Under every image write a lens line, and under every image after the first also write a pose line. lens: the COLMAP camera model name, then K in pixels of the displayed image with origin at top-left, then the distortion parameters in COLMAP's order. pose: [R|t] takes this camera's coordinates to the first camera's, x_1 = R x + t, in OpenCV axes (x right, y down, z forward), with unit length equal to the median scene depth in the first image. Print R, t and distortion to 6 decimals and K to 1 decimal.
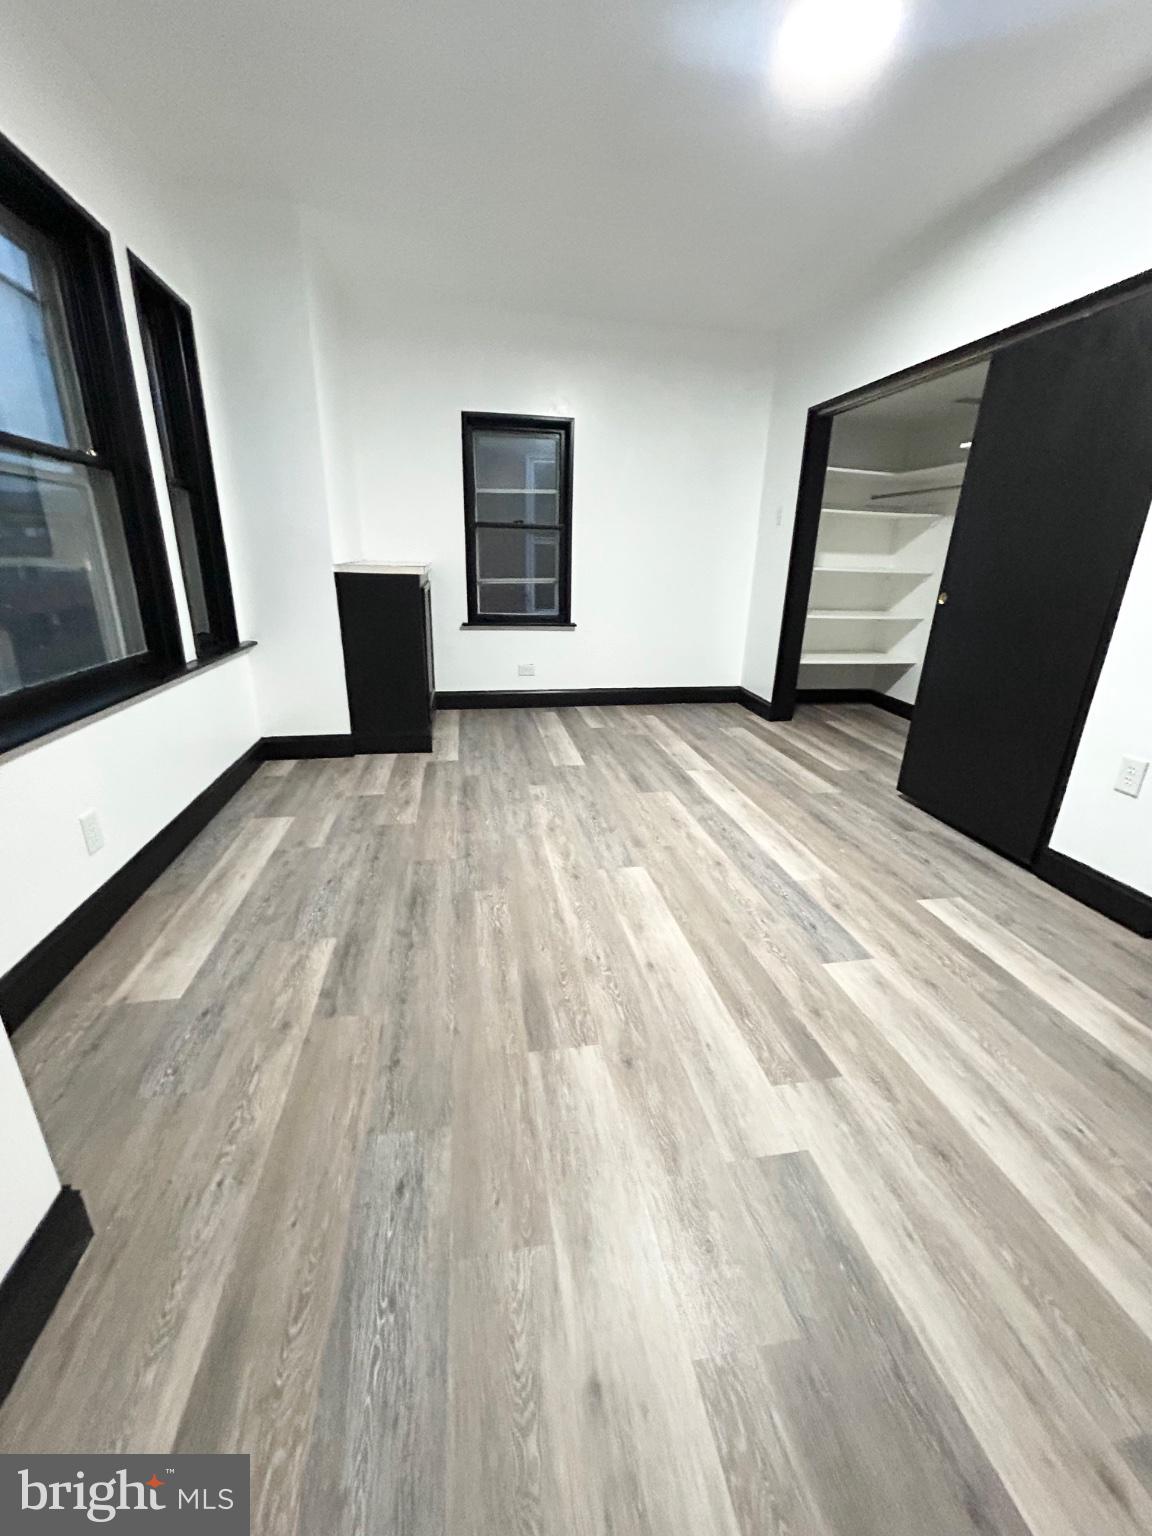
lens RADIAL K [[619.7, 0, 574.1], [0, 619.7, 765.0], [0, 0, 1]] dist [-0.007262, 0.005087]
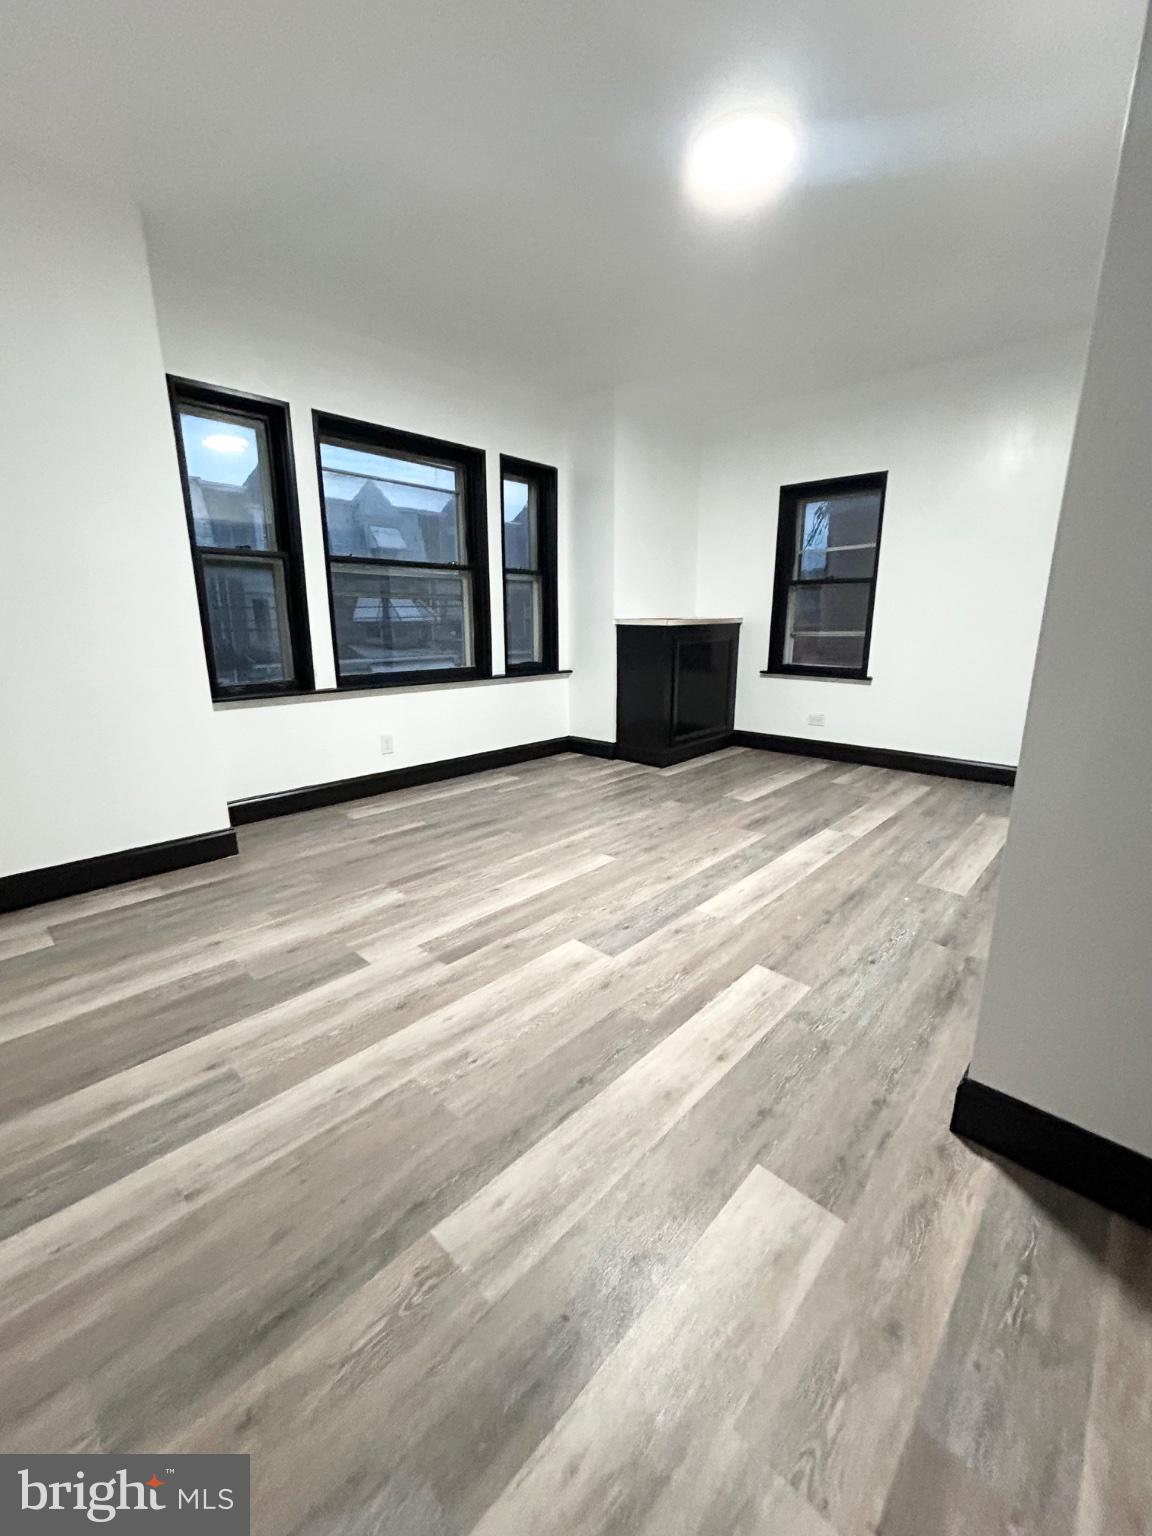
lens RADIAL K [[619.7, 0, 574.1], [0, 619.7, 765.0], [0, 0, 1]] dist [-0.007262, 0.005087]
pose [[0.593423, 0.167069, -0.787361, 0.976345], [-0.245101, 0.969271, 0.020939, -0.014627], [0.766665, 0.180557, 0.616137, 0.176003]]
